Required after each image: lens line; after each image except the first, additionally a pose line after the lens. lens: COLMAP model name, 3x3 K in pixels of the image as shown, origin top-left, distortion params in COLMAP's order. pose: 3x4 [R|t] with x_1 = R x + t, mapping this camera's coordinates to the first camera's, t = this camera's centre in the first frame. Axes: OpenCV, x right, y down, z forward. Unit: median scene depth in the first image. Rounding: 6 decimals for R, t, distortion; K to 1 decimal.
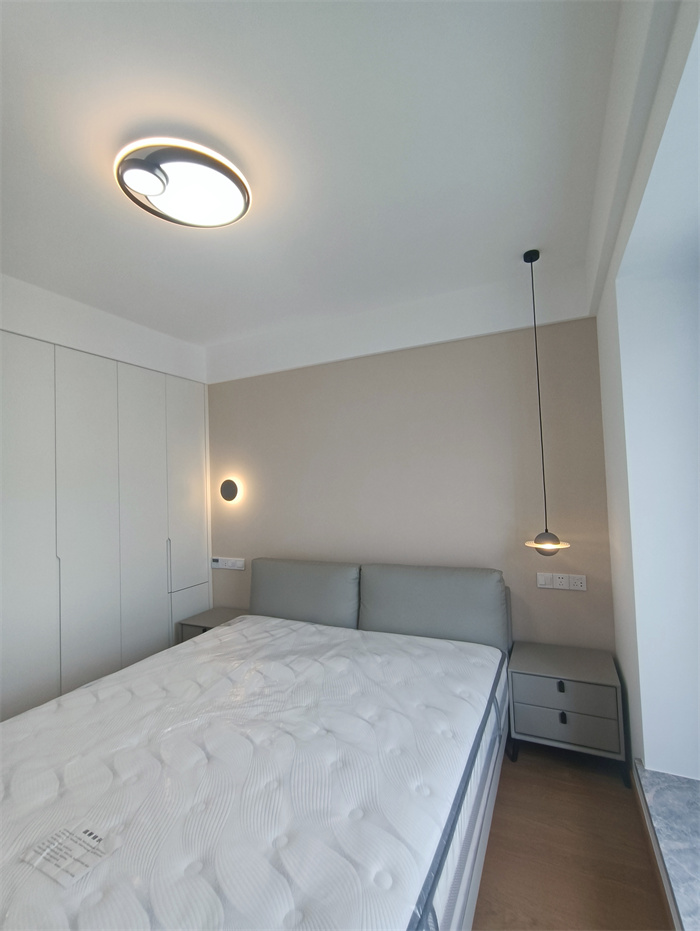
lens RADIAL K [[423.5, 0, 355.0], [0, 423.5, 460.4], [0, 0, 1]] dist [-0.023643, 0.003637]
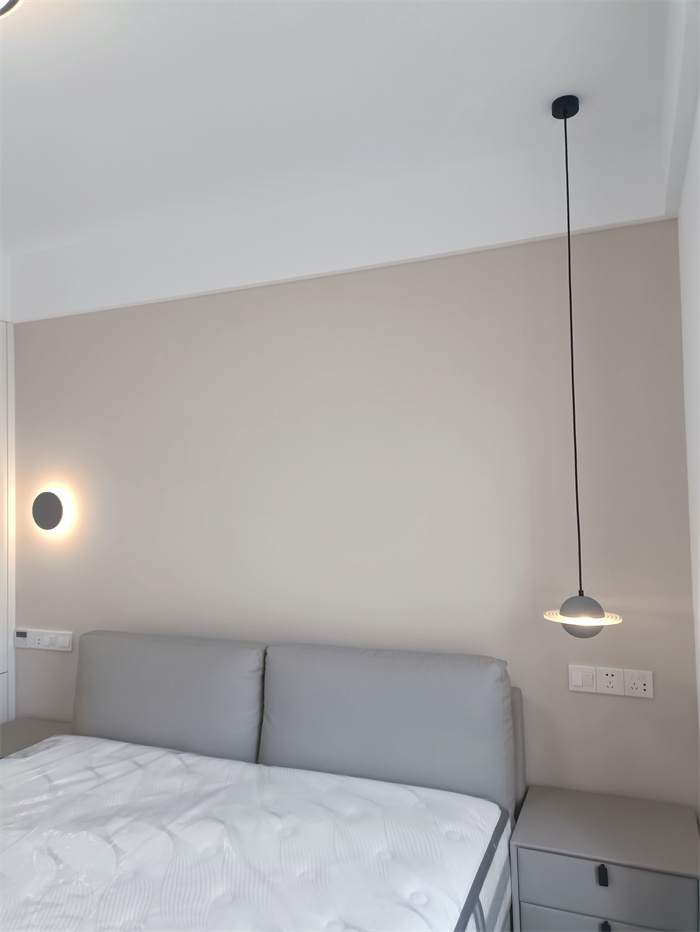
lens RADIAL K [[685.6, 0, 343.6], [0, 685.6, 456.6], [0, 0, 1]] dist [0.043723, -0.042023]
pose [[0.998946, 0.015663, 0.043138, 0.084968], [-0.015664, 0.999877, -0.000316, -0.011207], [-0.043138, -0.000360, 0.999069, 0.078026]]
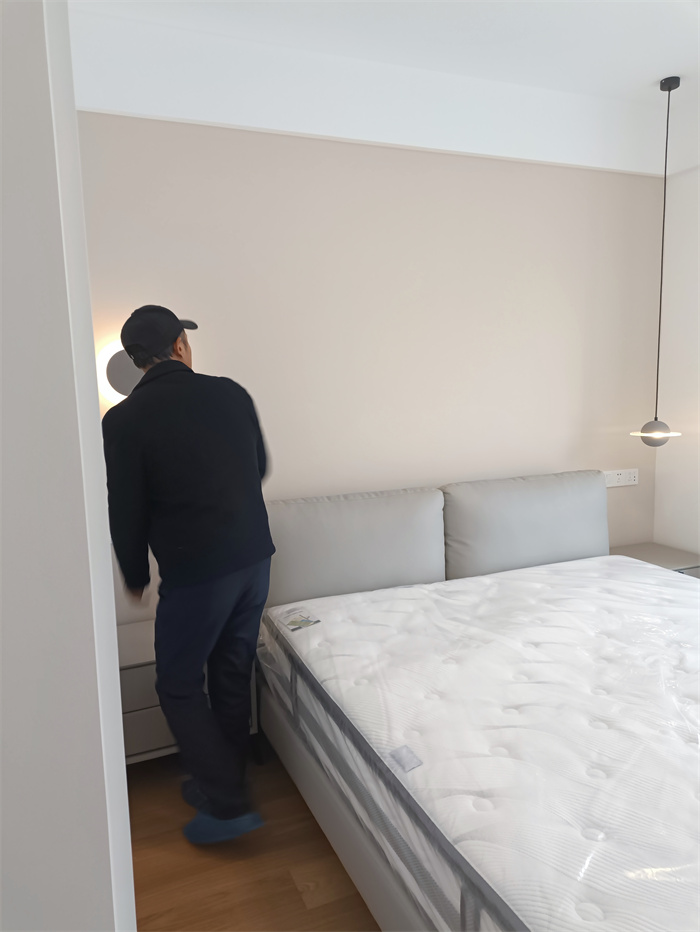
lens RADIAL K [[685.6, 0, 355.1], [0, 685.6, 460.5], [0, 0, 1]] dist [0.043723, -0.042023]
pose [[0.667165, -0.070533, 0.741563, -1.001220], [-0.040650, 0.990577, 0.130789, 0.083063], [-0.743800, -0.117402, 0.658011, 0.465960]]
